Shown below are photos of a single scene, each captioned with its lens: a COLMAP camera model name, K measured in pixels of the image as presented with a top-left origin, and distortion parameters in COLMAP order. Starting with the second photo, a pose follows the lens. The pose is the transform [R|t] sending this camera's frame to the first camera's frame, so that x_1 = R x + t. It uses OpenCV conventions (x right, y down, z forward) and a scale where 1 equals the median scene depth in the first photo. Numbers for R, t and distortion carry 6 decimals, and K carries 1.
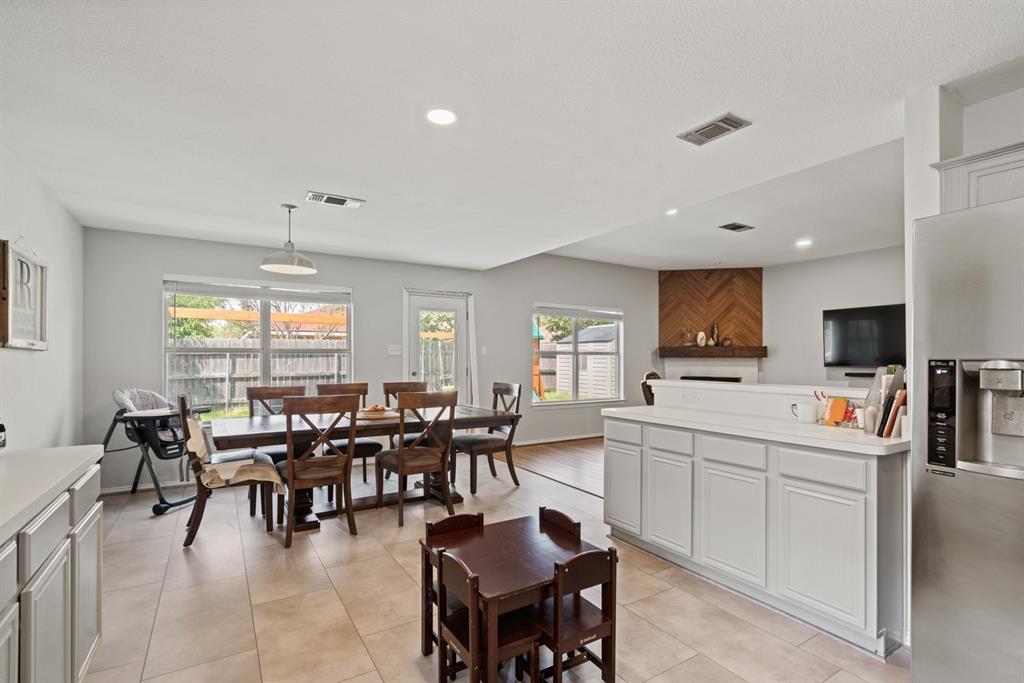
lens RADIAL K [[462.6, 0, 502.8], [0, 462.6, 352.3], [0, 0, 1]] dist [-0.006067, 0.003355]
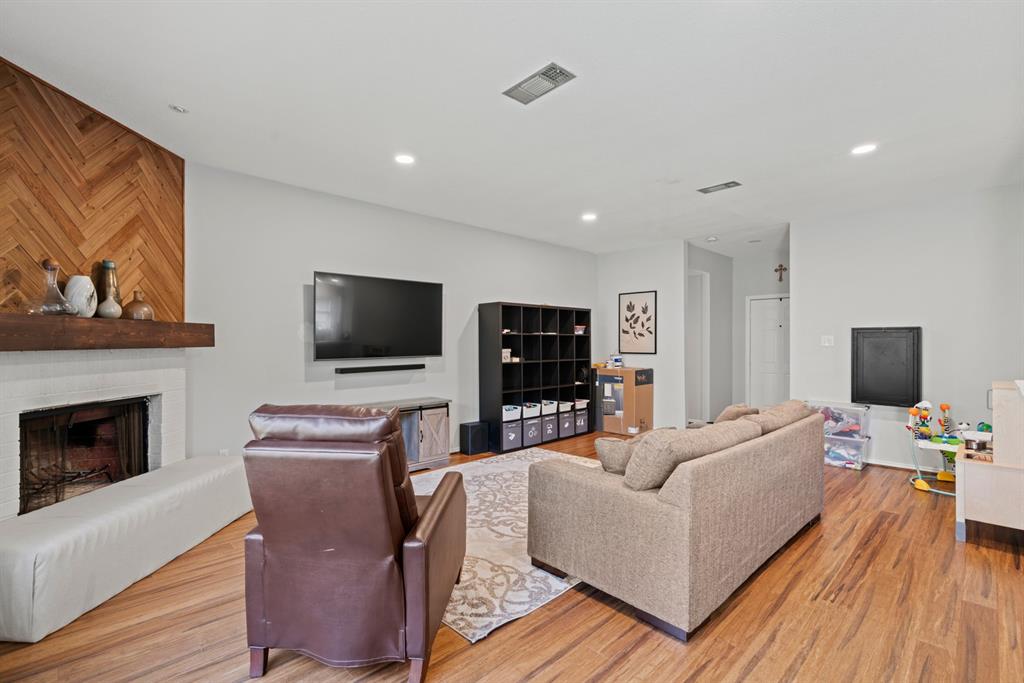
lens RADIAL K [[462.6, 0, 507.7], [0, 462.6, 341.8], [0, 0, 1]] dist [-0.006067, 0.003355]
pose [[-0.194822, -0.000473, 0.980839, 0.022961], [-0.012101, 0.999925, -0.001922, 0.002802], [-0.980764, -0.012244, -0.194813, 0.753464]]
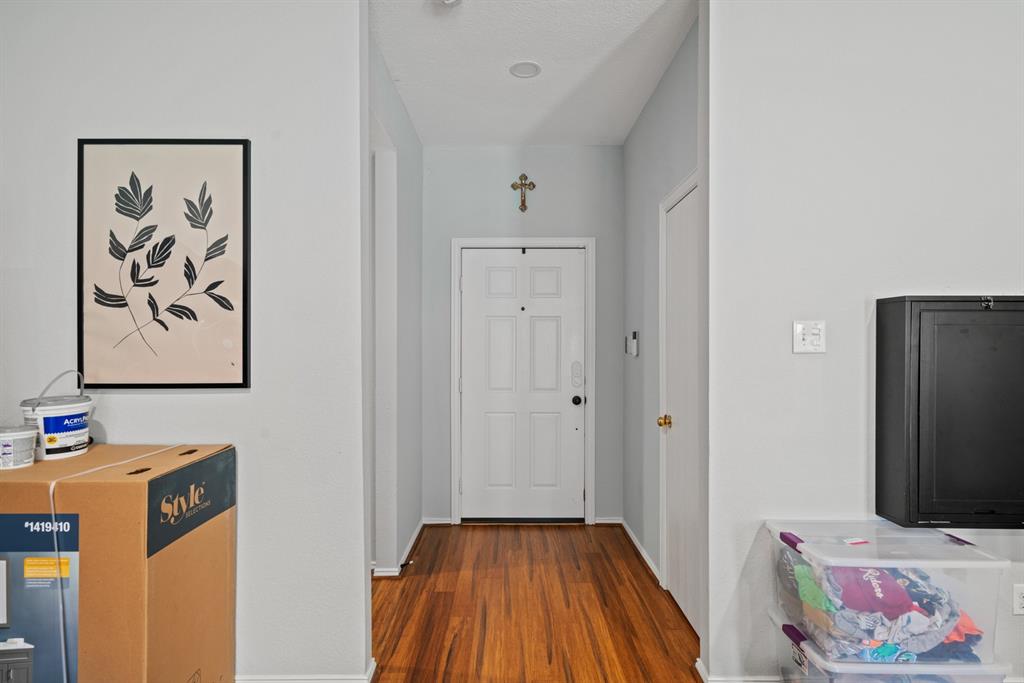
lens RADIAL K [[575.3, 0, 507.2], [0, 575.3, 346.1], [0, 0, 1]] dist [0.008493, 0.001397]
pose [[-0.839765, 0.005874, 0.542918, 0.567447], [-0.005276, 0.999806, -0.018978, 0.005282], [-0.542924, -0.018802, -0.839571, 0.474428]]
